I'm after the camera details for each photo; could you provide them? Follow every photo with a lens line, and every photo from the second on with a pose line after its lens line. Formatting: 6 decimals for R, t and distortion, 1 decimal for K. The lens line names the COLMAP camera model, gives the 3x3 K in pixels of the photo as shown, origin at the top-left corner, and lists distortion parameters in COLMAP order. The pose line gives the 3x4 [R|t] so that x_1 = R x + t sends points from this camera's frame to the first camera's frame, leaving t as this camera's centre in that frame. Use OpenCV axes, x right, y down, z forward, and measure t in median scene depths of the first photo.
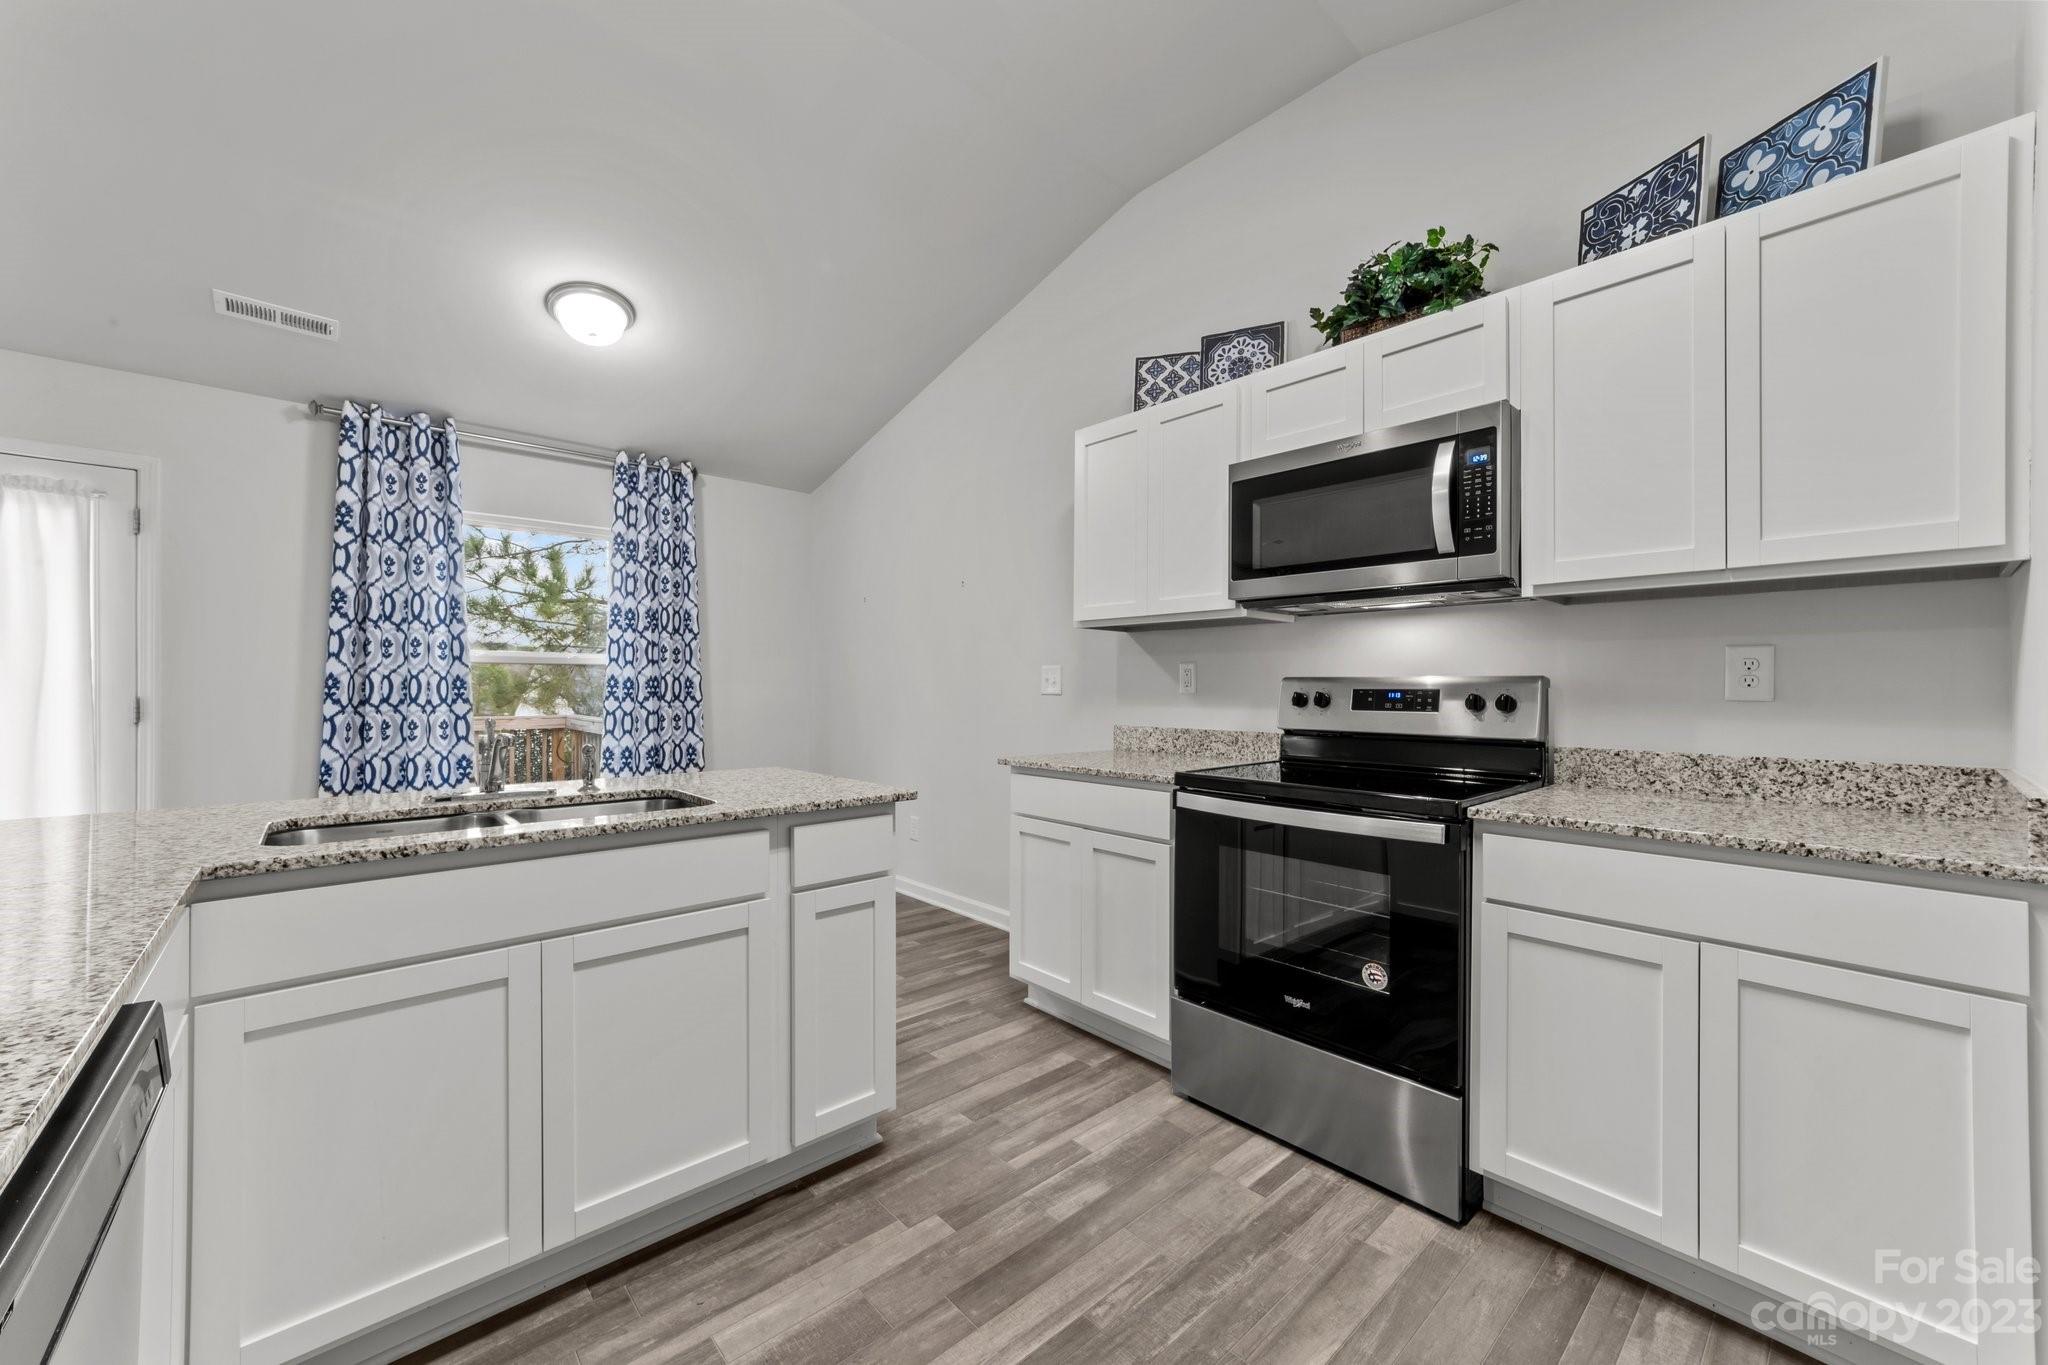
lens RADIAL K [[790.2, 0, 1024.5], [0, 790.2, 686.7], [0, 0, 1]] dist [-0.015111, 0.007302]
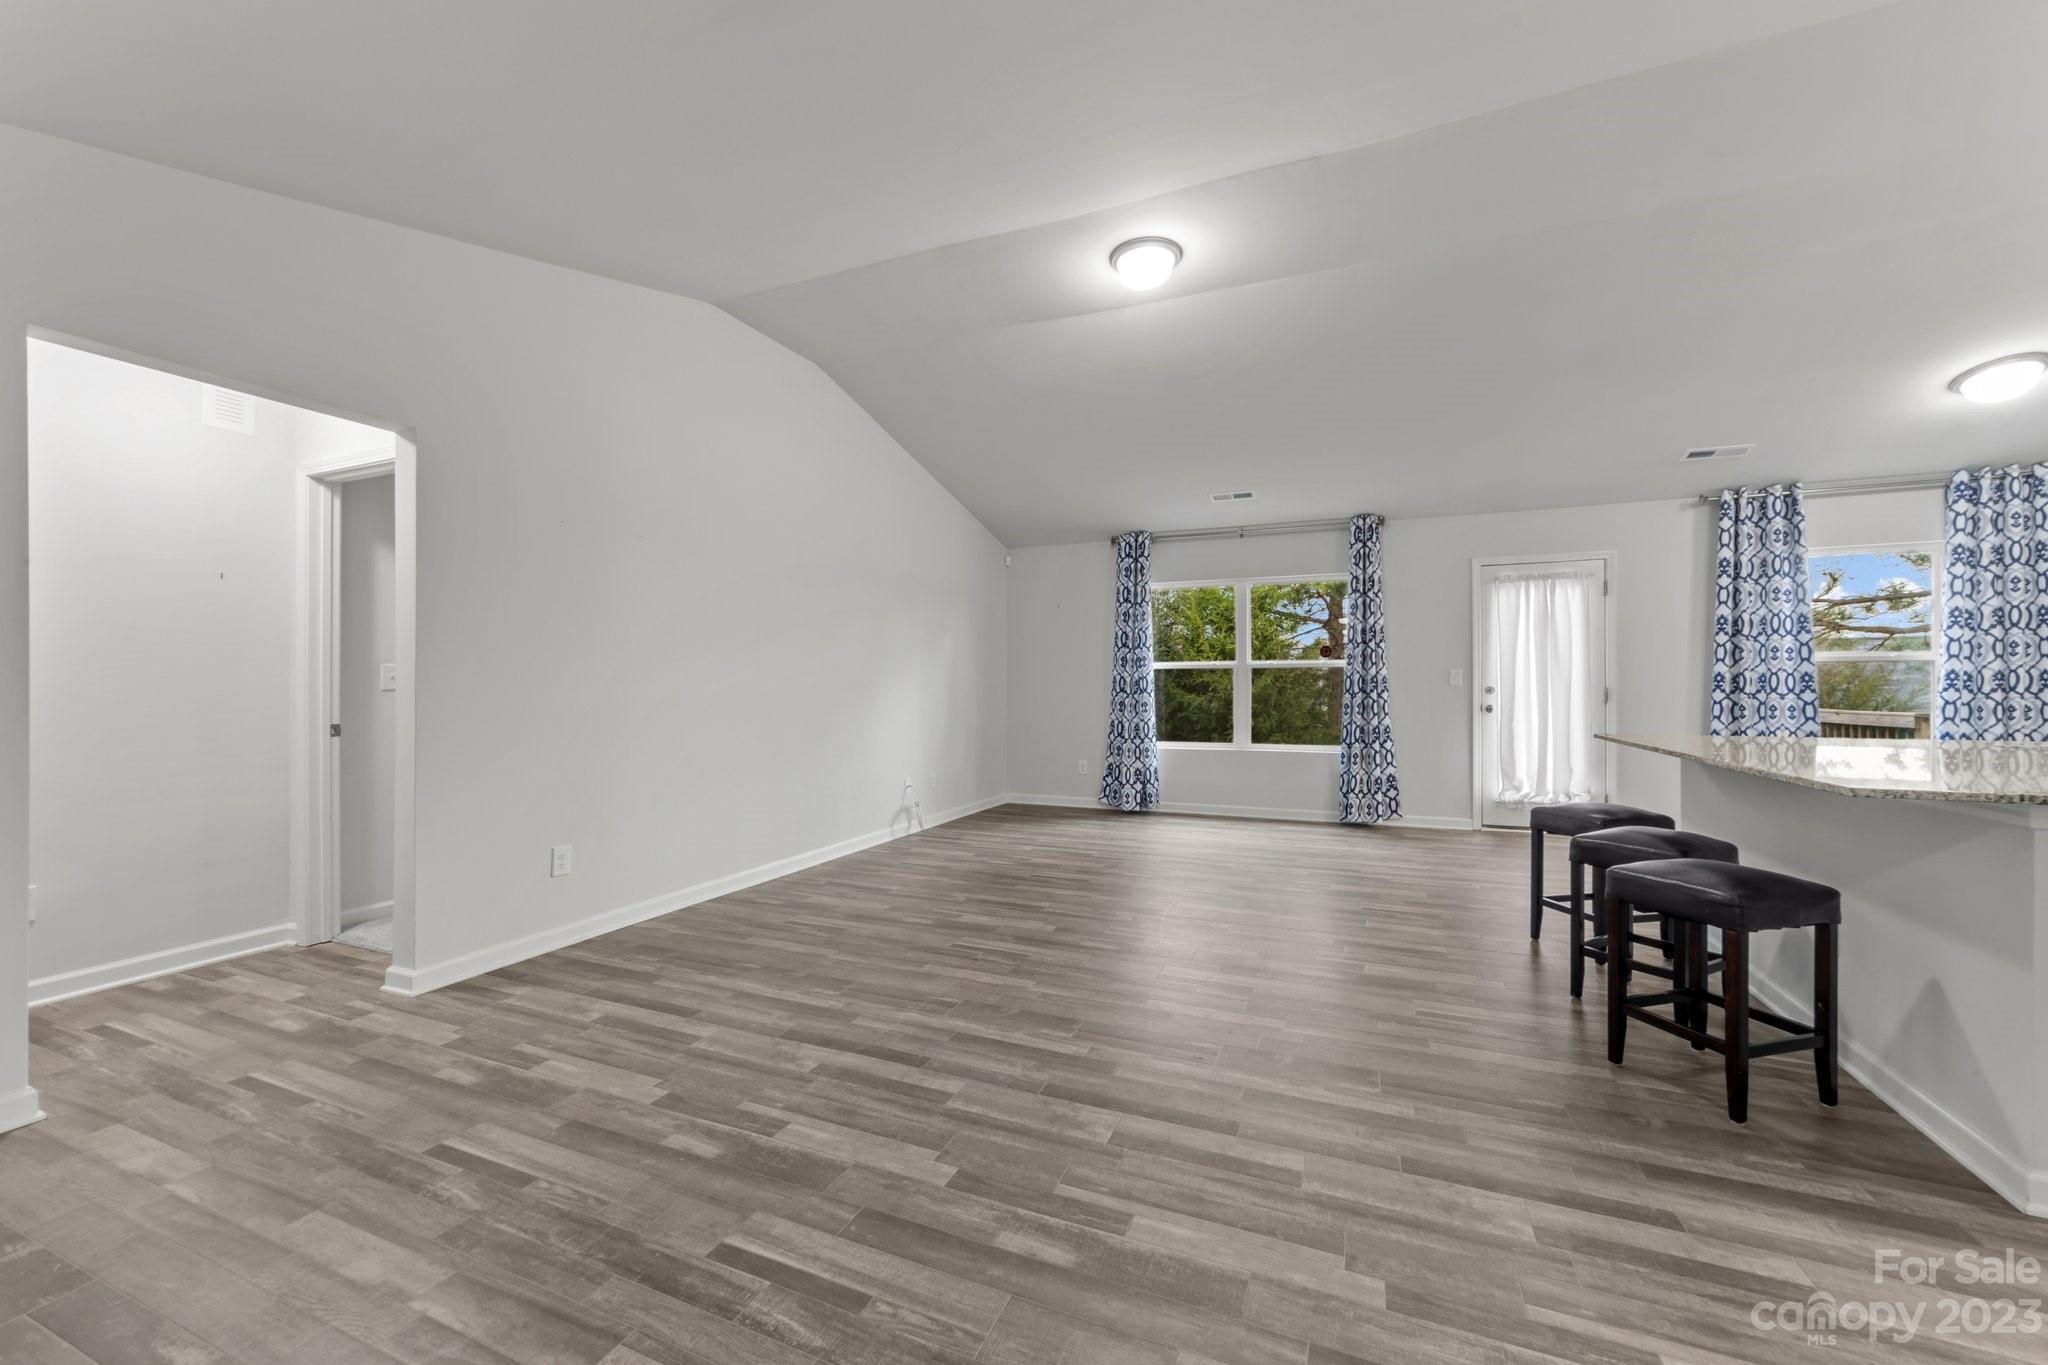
lens RADIAL K [[790.2, 0, 1030.9], [0, 790.2, 686.3], [0, 0, 1]] dist [-0.015111, 0.007302]
pose [[0.425671, -0.002646, -0.904874, -0.111625], [0.003441, 0.999993, -0.001306, 0.011420], [0.904871, -0.002558, 0.425677, -1.236915]]
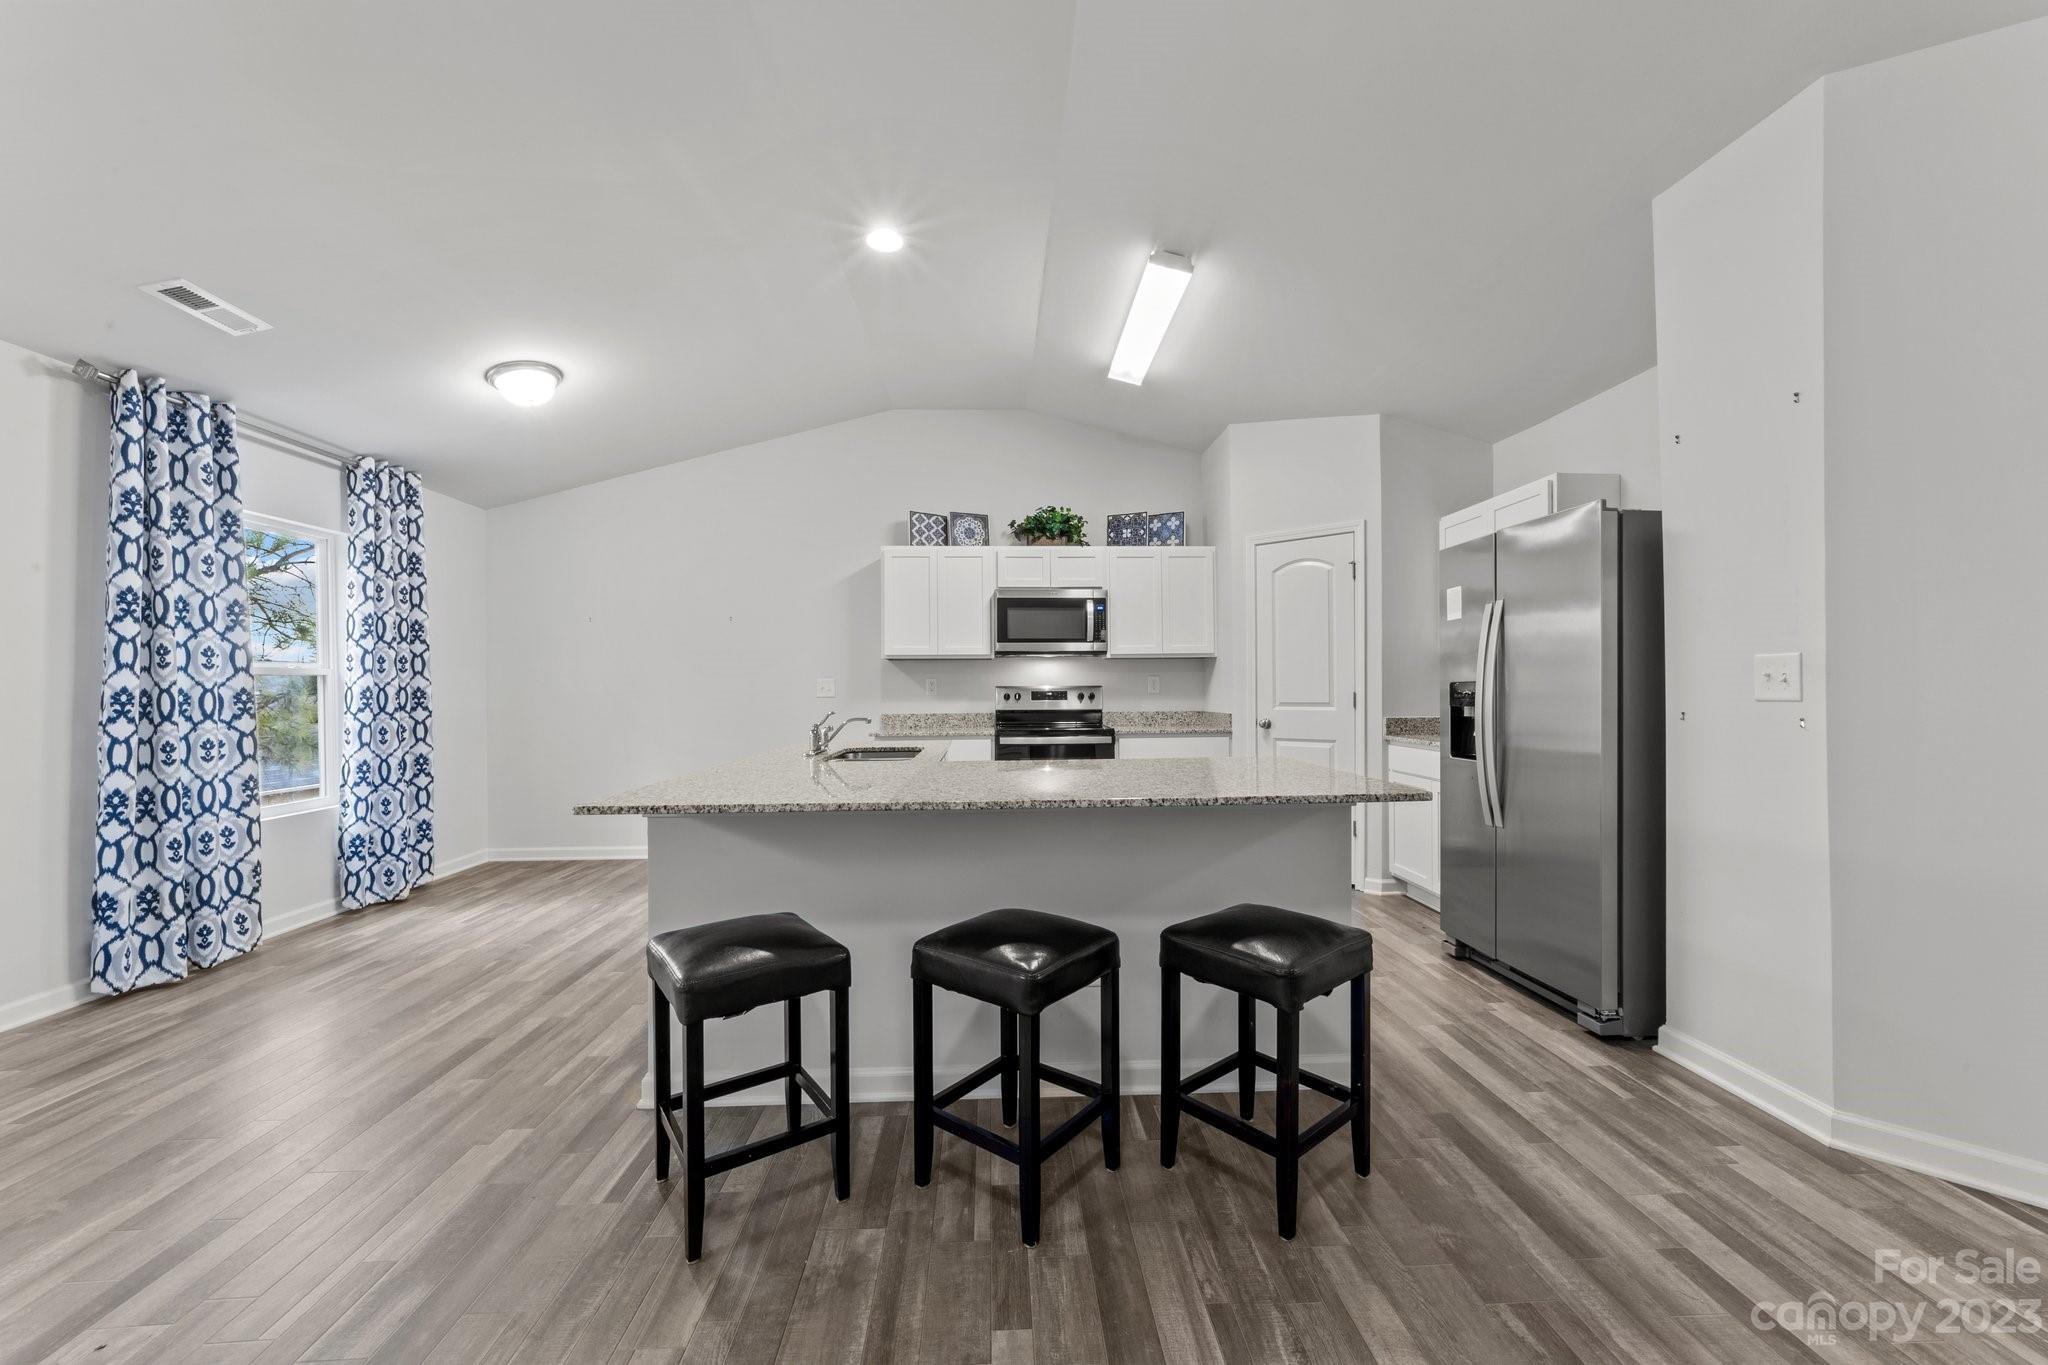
lens RADIAL K [[790.2, 0, 1028.5], [0, 790.2, 686.0], [0, 0, 1]] dist [-0.015111, 0.007302]
pose [[0.633009, -0.004899, 0.774129, -1.349972], [0.011633, 0.999927, -0.003184, -0.005738], [-0.774057, 0.011021, 0.633020, -0.441756]]
